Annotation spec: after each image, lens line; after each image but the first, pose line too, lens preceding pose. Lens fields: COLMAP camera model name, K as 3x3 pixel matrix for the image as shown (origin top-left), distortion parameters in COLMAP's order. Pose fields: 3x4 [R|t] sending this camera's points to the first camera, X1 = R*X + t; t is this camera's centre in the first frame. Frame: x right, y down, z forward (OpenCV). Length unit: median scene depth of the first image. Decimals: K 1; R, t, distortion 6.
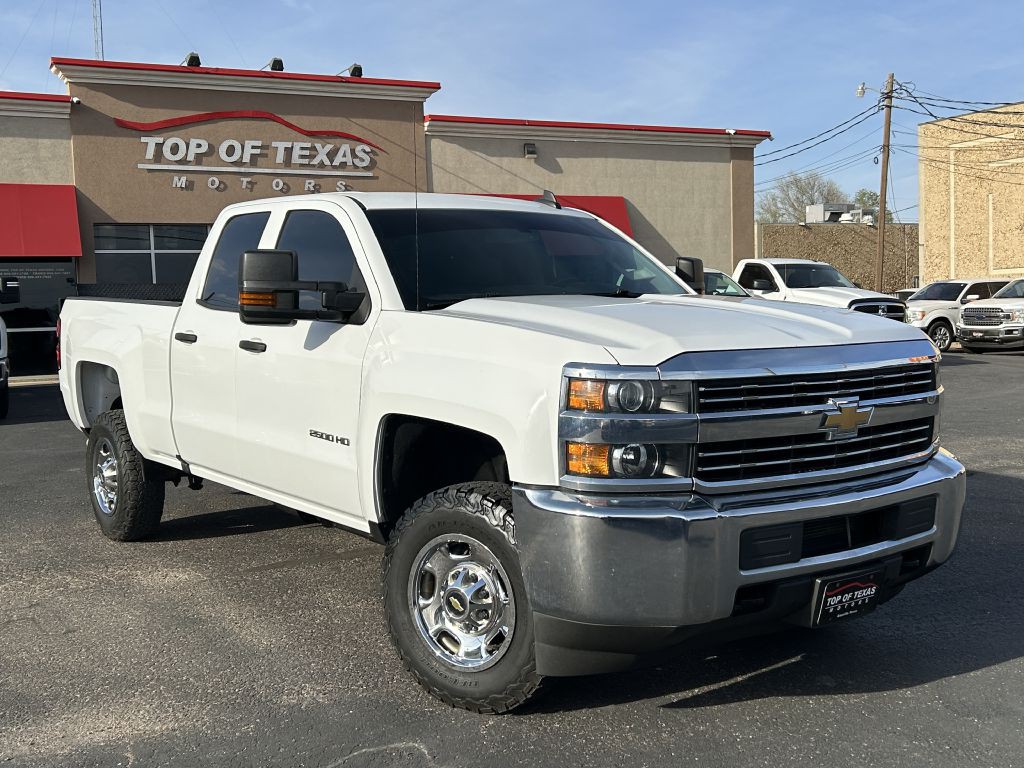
lens RADIAL K [[1135.8, 0, 512.0], [0, 1135.8, 384.0], [0, 0, 1]] dist [0.110997, -0.283032]
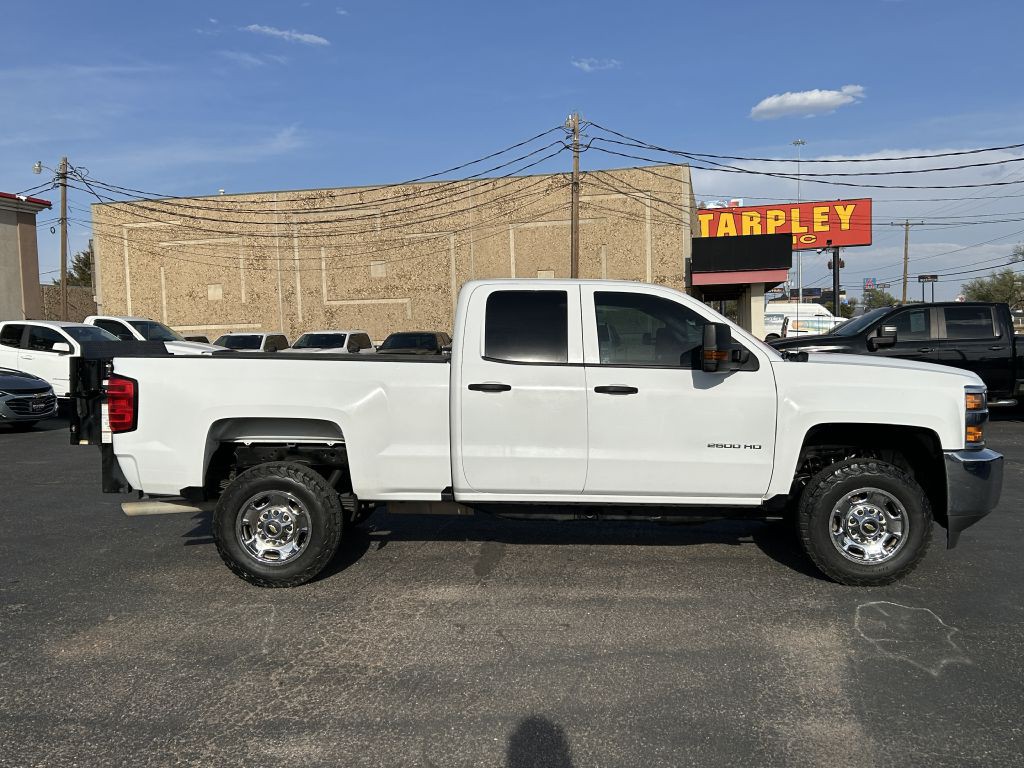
lens RADIAL K [[941.4, 0, 512.0], [0, 941.4, 384.0], [0, 0, 1]] dist [0.143186, -0.316581]
pose [[0.626557, -0.031450, 0.778741, -0.273506], [0.060413, 0.998139, -0.008296, -0.008870], [-0.777031, 0.052243, 0.627291, 0.088146]]
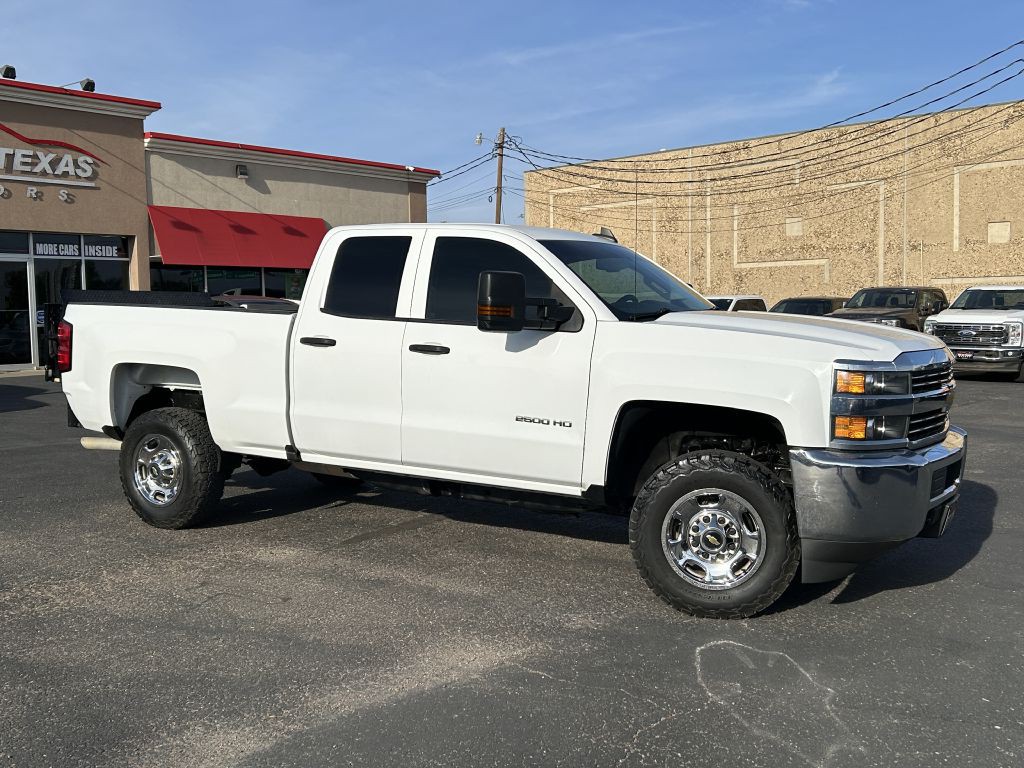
lens RADIAL K [[1012.6, 0, 512.0], [0, 1012.6, 384.0], [0, 0, 1]] dist [0.113329, -0.253516]
pose [[0.926629, -0.010152, 0.375840, -0.125617], [0.010815, 0.999941, 0.000345, 0.000991], [-0.375822, 0.003745, 0.926684, -0.004856]]
